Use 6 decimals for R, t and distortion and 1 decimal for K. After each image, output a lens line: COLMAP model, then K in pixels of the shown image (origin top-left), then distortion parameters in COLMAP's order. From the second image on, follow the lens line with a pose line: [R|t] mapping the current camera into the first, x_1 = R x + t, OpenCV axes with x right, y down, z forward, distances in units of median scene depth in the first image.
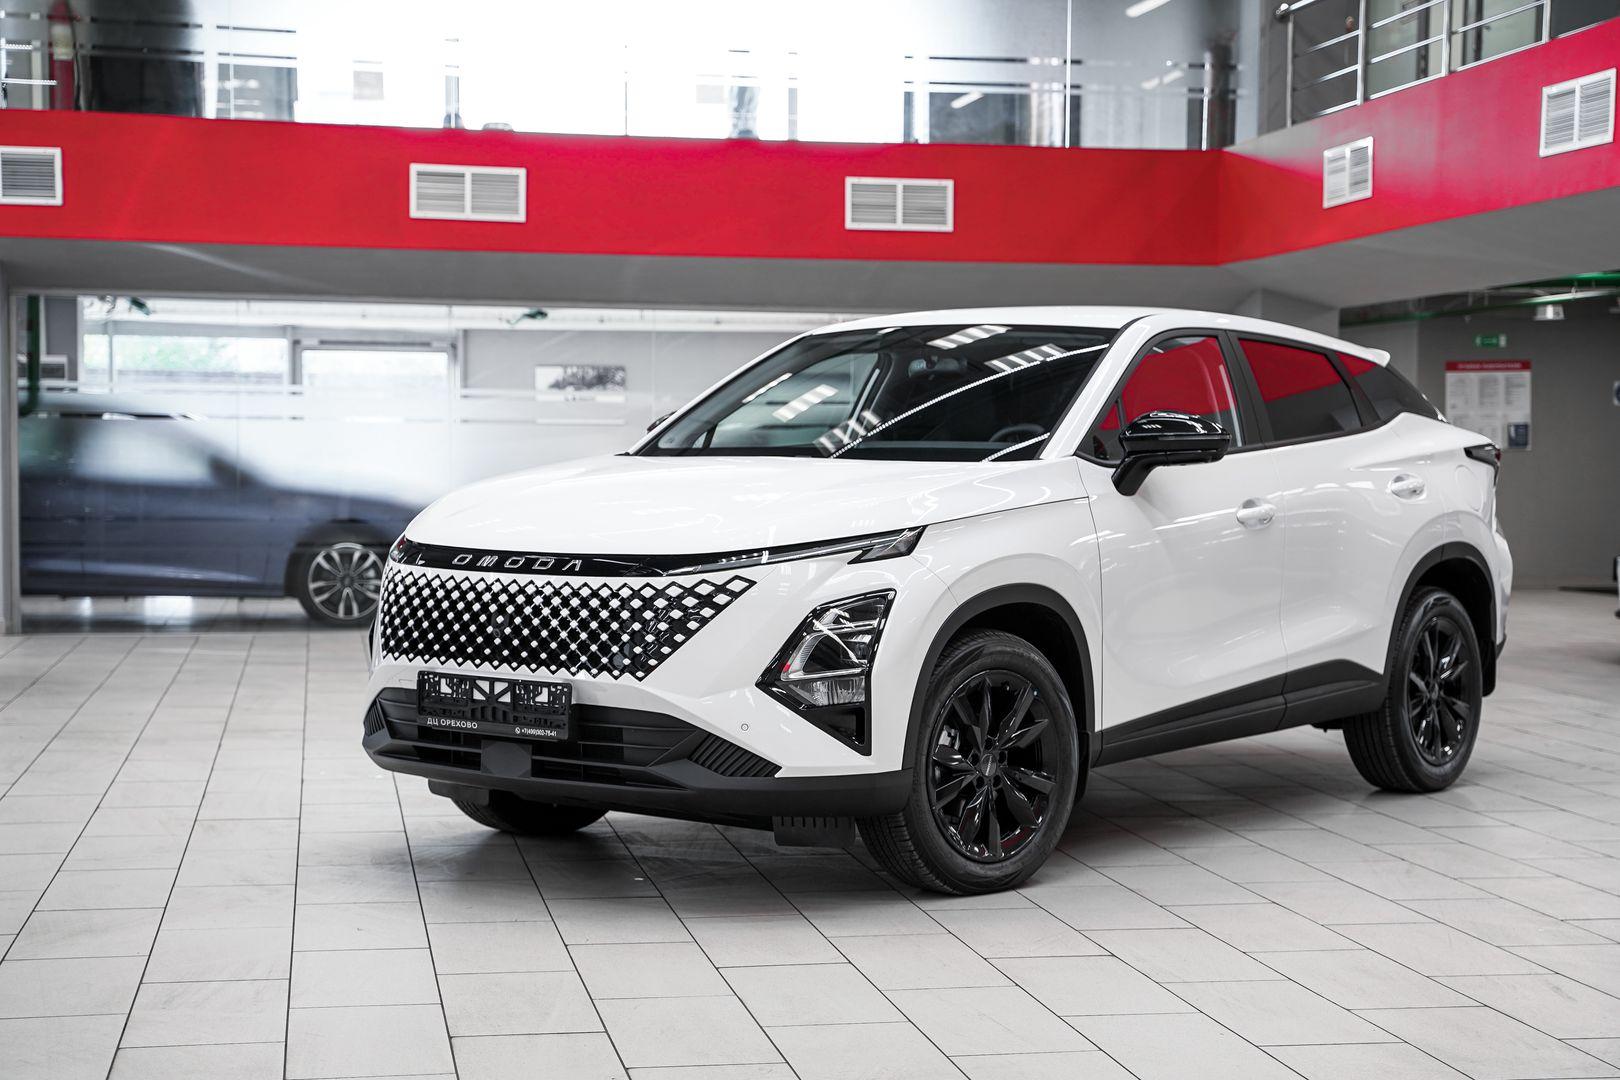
lens RADIAL K [[2664.6, 0, 809.7], [0, 2664.6, 522.4], [0, 0, 1]] dist [0.226243, 0.000000]
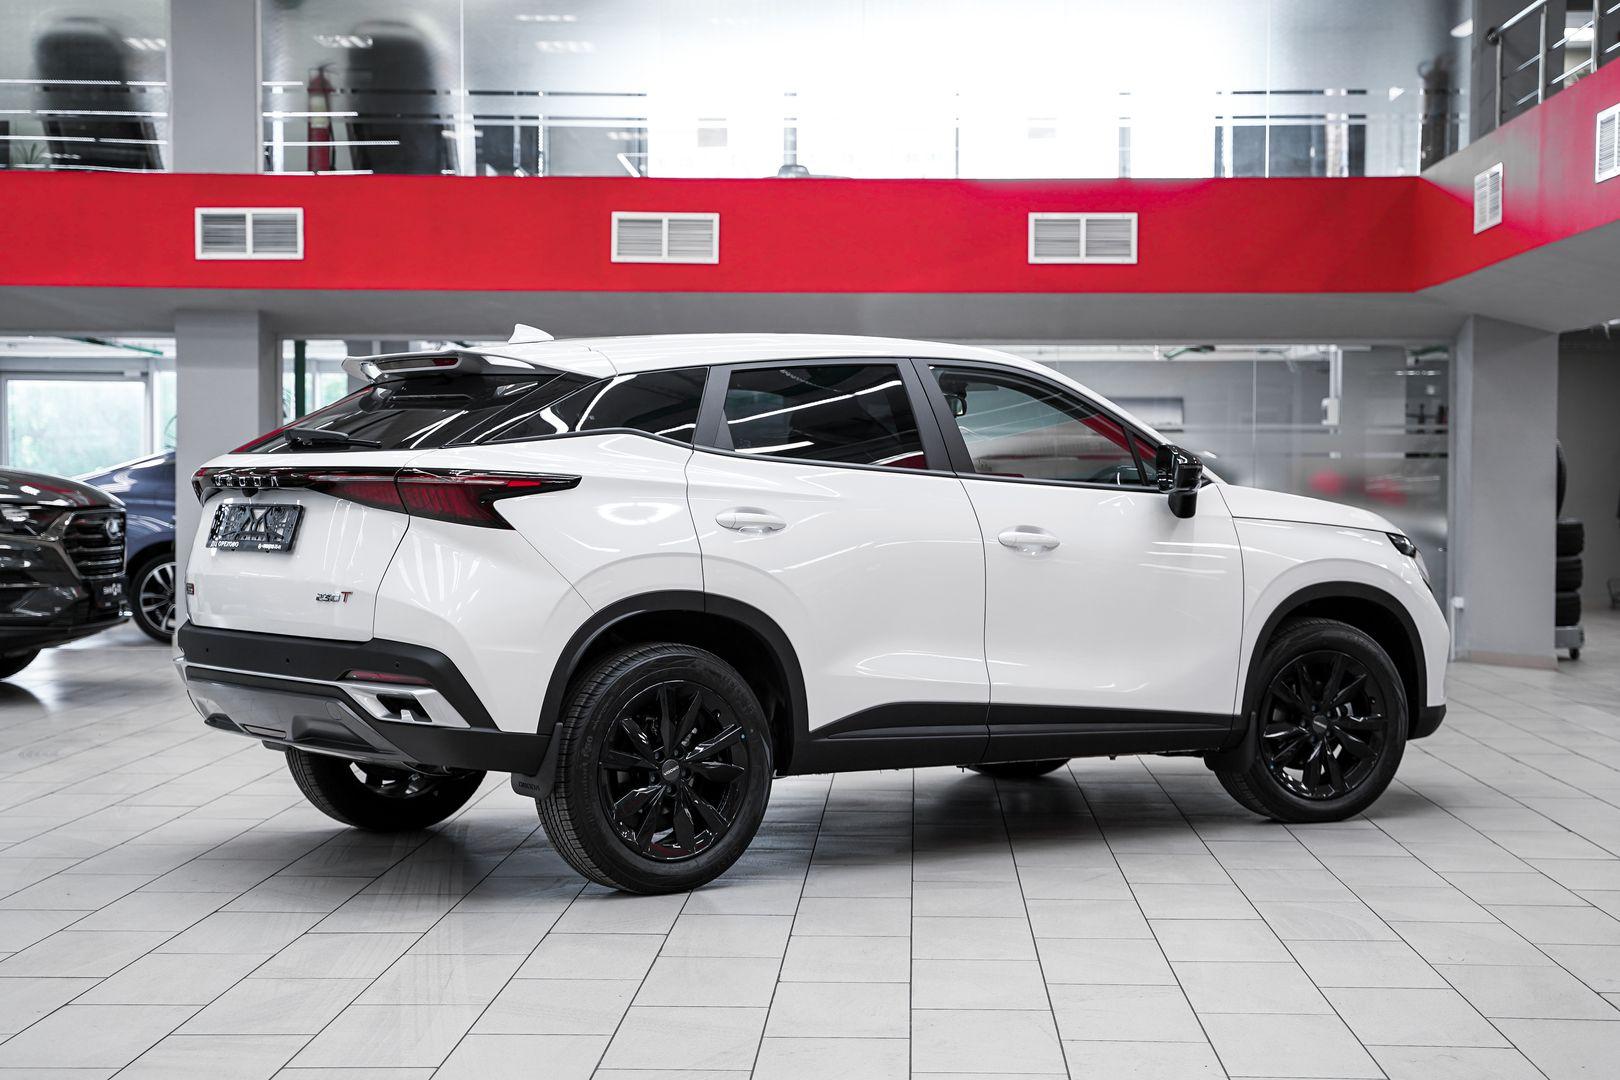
lens RADIAL K [[2564.3, 0, 816.9], [0, 2564.3, 552.9], [0, 0, 1]] dist [0.158165, 0.000000]
pose [[0.973146, 0.005826, -0.230114, 0.161309], [-0.005893, 0.999983, 0.000397, 0.001592], [0.230113, 0.000970, 0.973164, 0.018638]]
